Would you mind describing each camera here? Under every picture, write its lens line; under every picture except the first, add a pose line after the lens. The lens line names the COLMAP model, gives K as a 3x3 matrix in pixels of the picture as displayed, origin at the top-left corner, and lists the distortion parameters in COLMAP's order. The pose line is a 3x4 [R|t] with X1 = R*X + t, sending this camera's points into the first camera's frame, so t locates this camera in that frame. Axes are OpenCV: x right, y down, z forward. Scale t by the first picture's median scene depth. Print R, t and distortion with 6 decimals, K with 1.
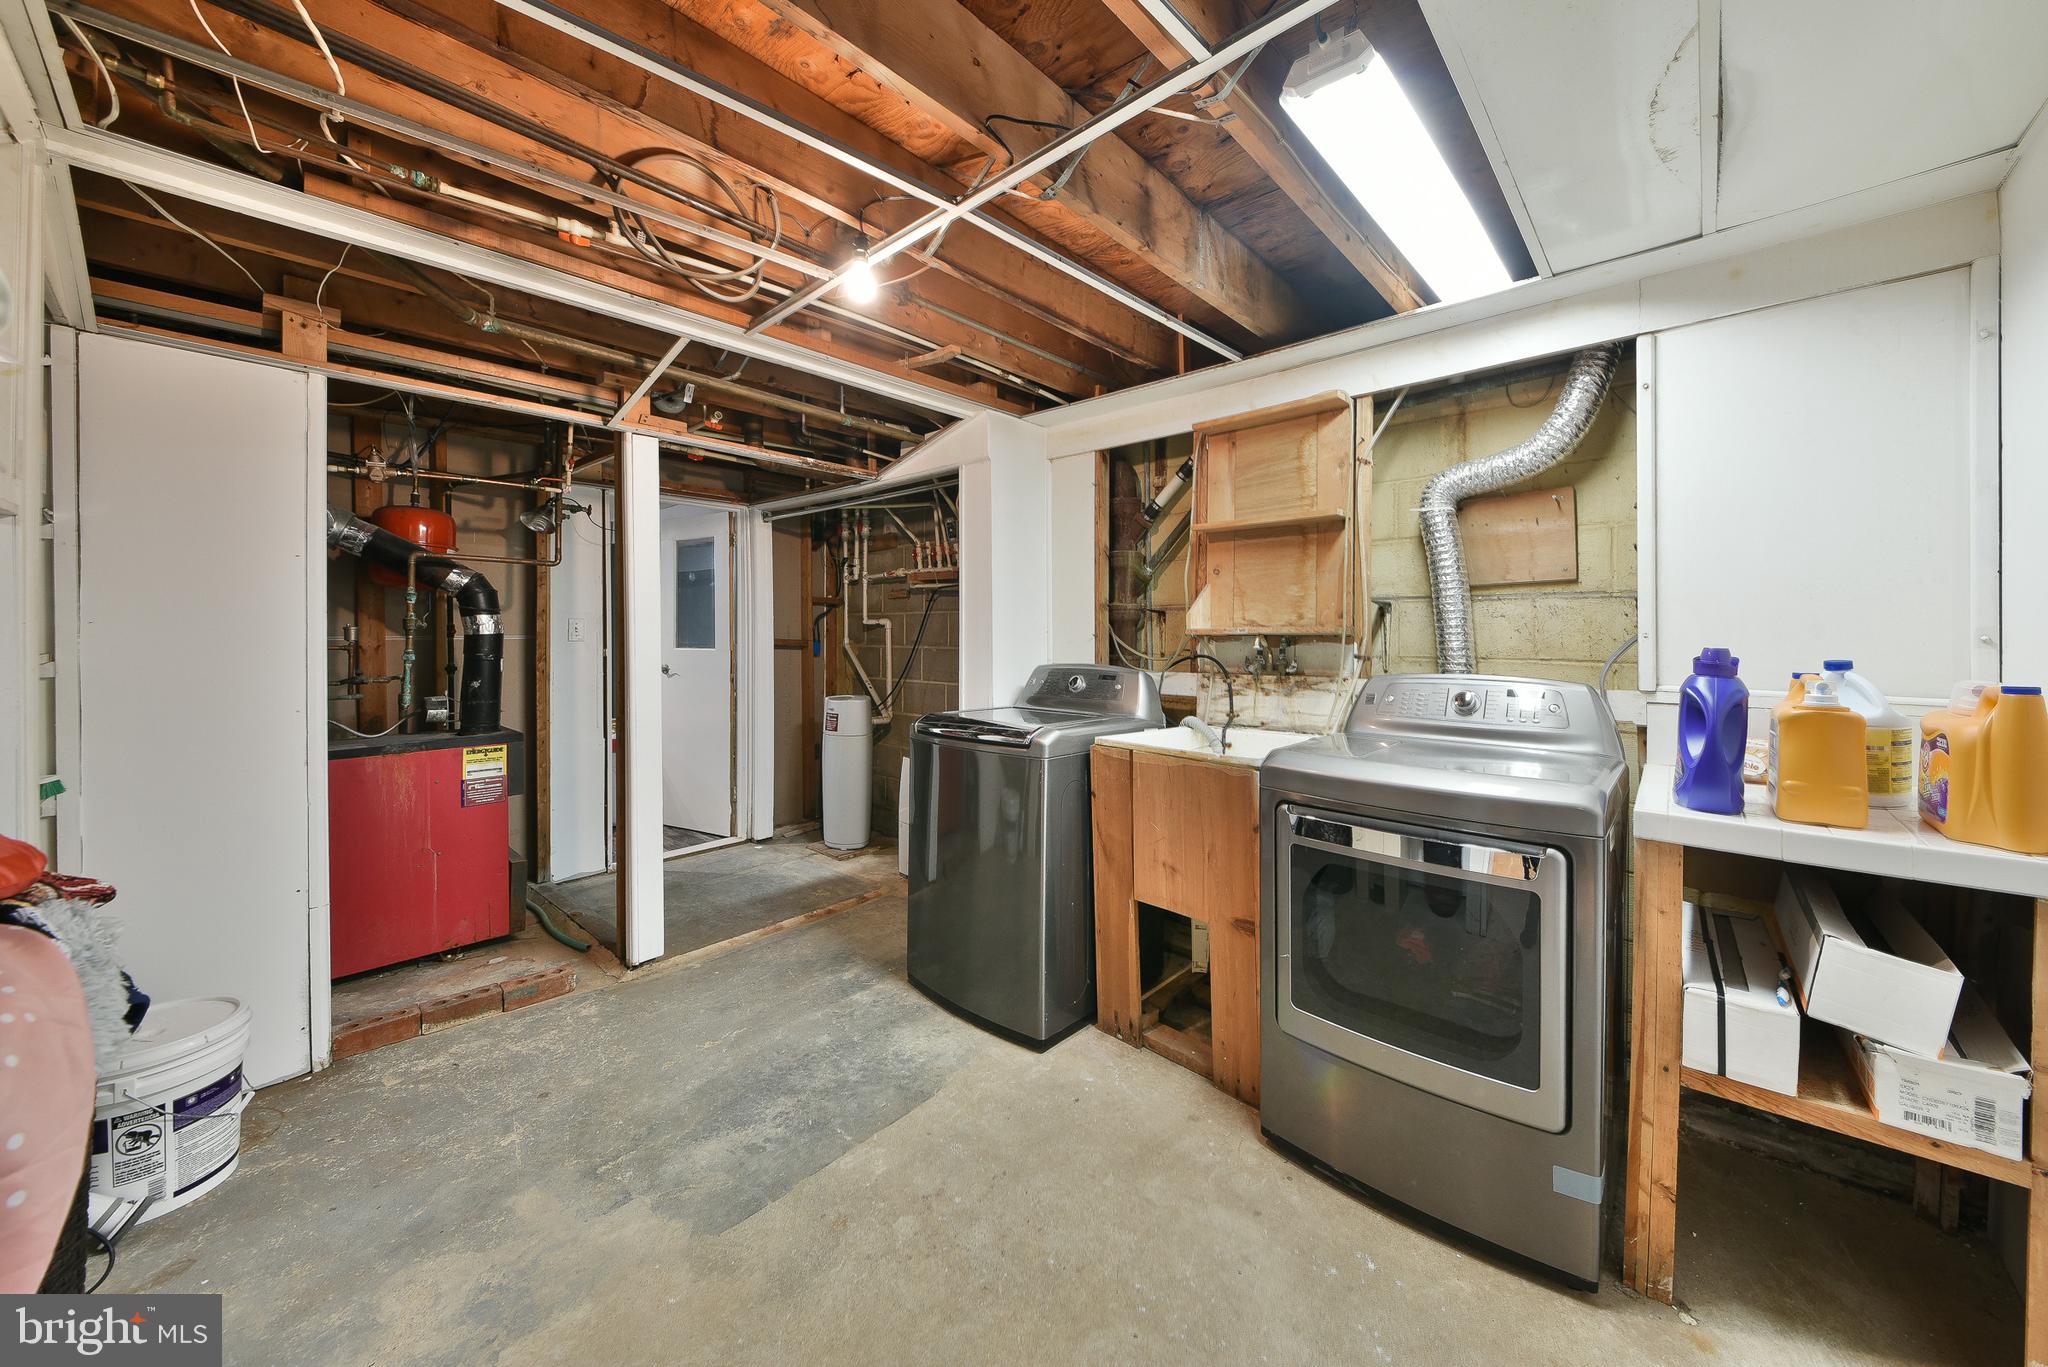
lens RADIAL K [[739.1, 0, 1074.0], [0, 739.1, 631.1], [0, 0, 1]] dist [-0.000327, -0.000557]
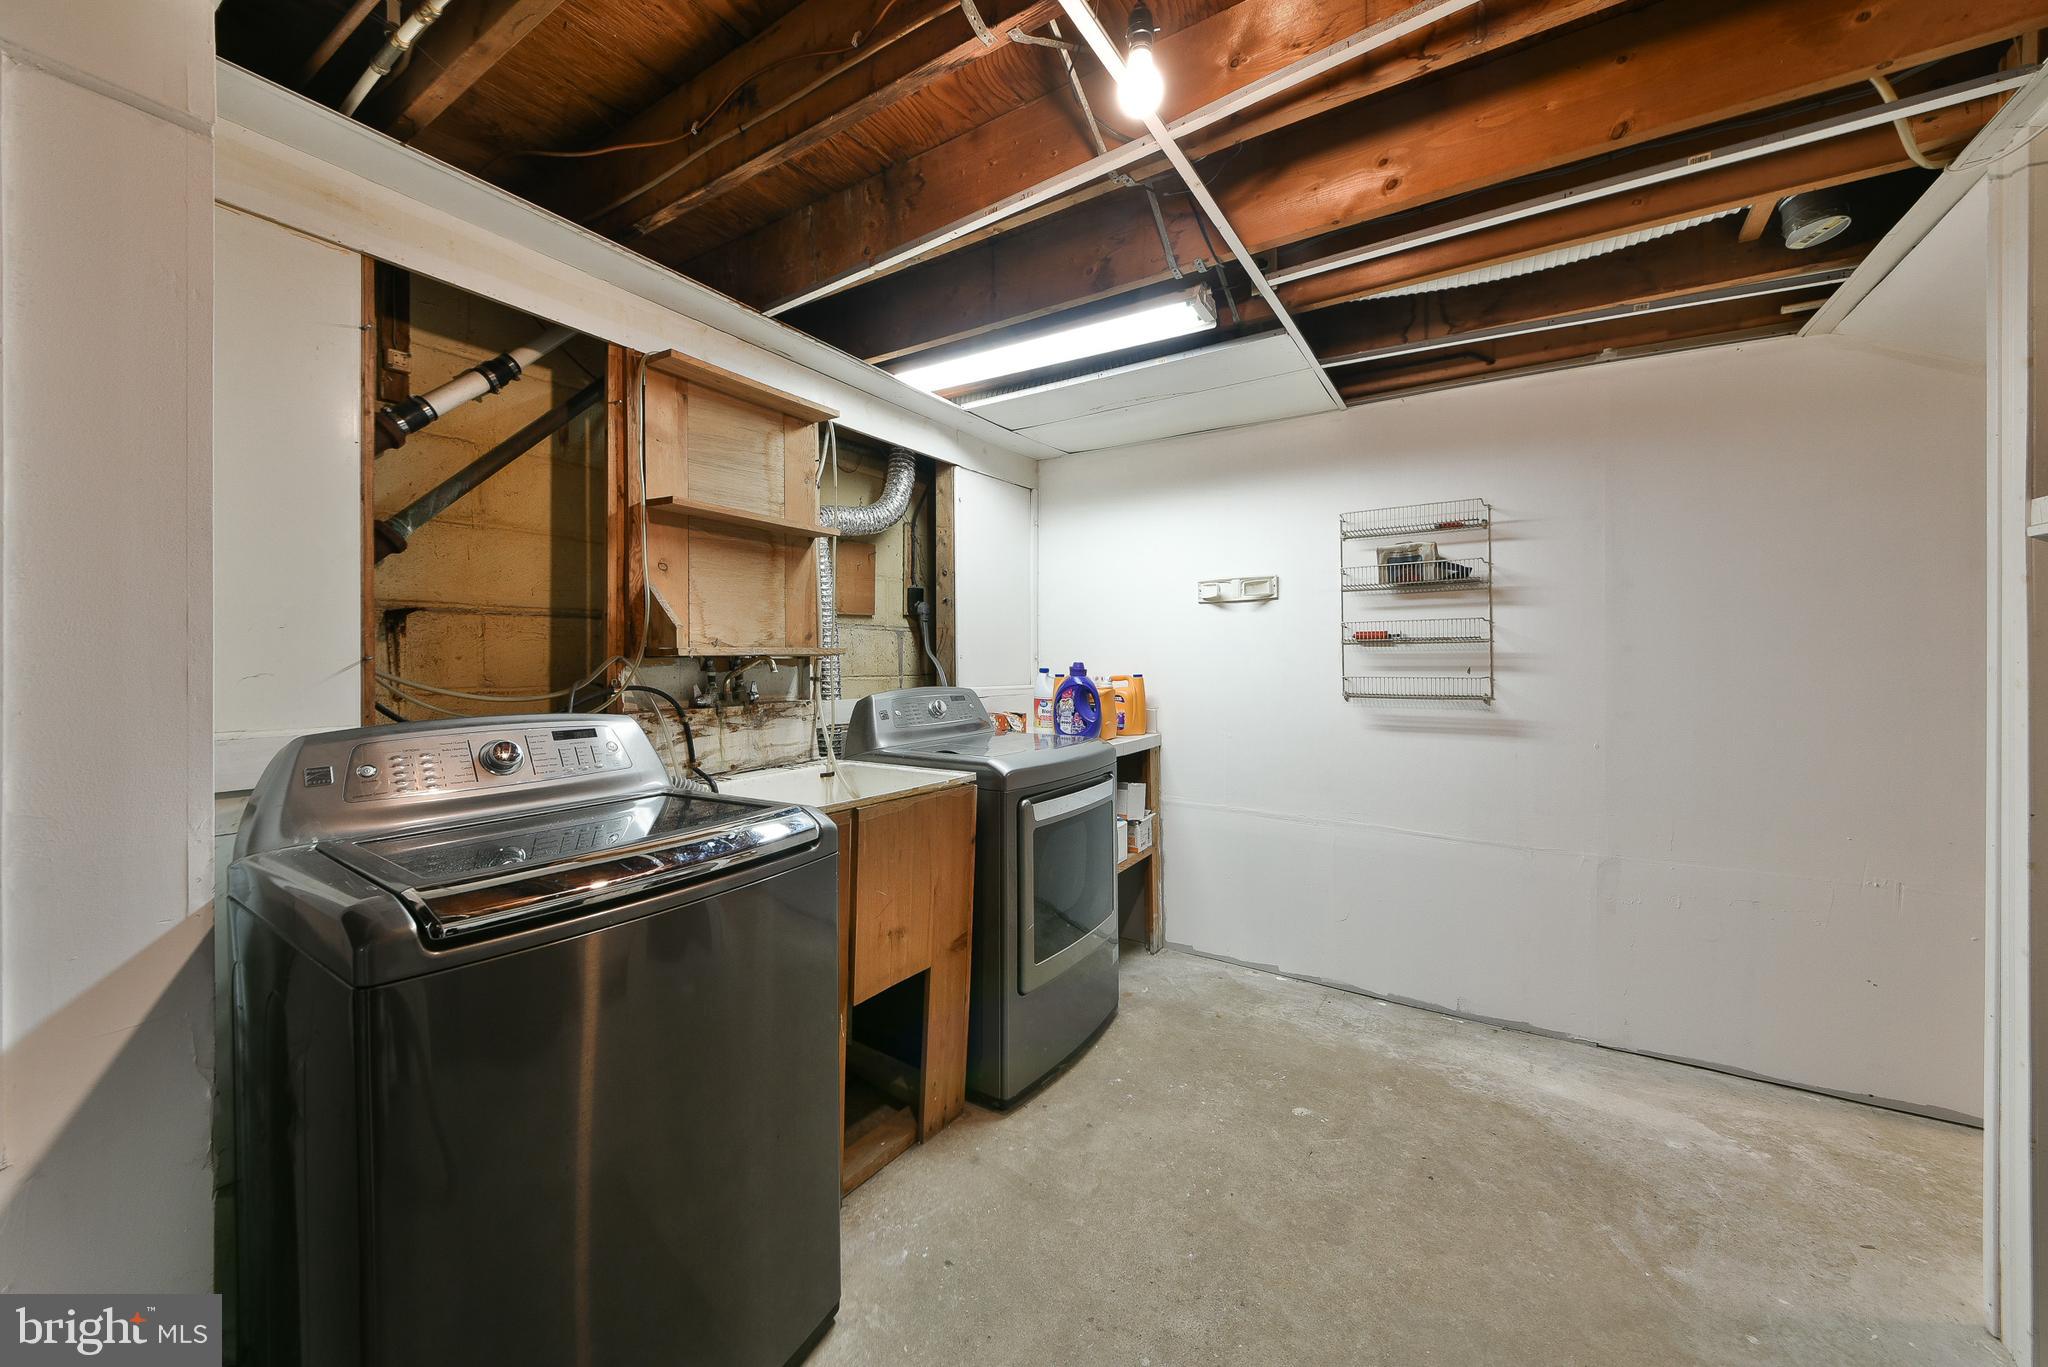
lens RADIAL K [[739.1, 0, 1033.8], [0, 739.1, 666.8], [0, 0, 1]] dist [-0.000327, -0.000557]
pose [[-0.142876, -0.010086, 0.989689, -0.613049], [0.003676, 0.999936, 0.010721, 0.008770], [-0.989734, 0.005170, -0.142830, 0.820222]]
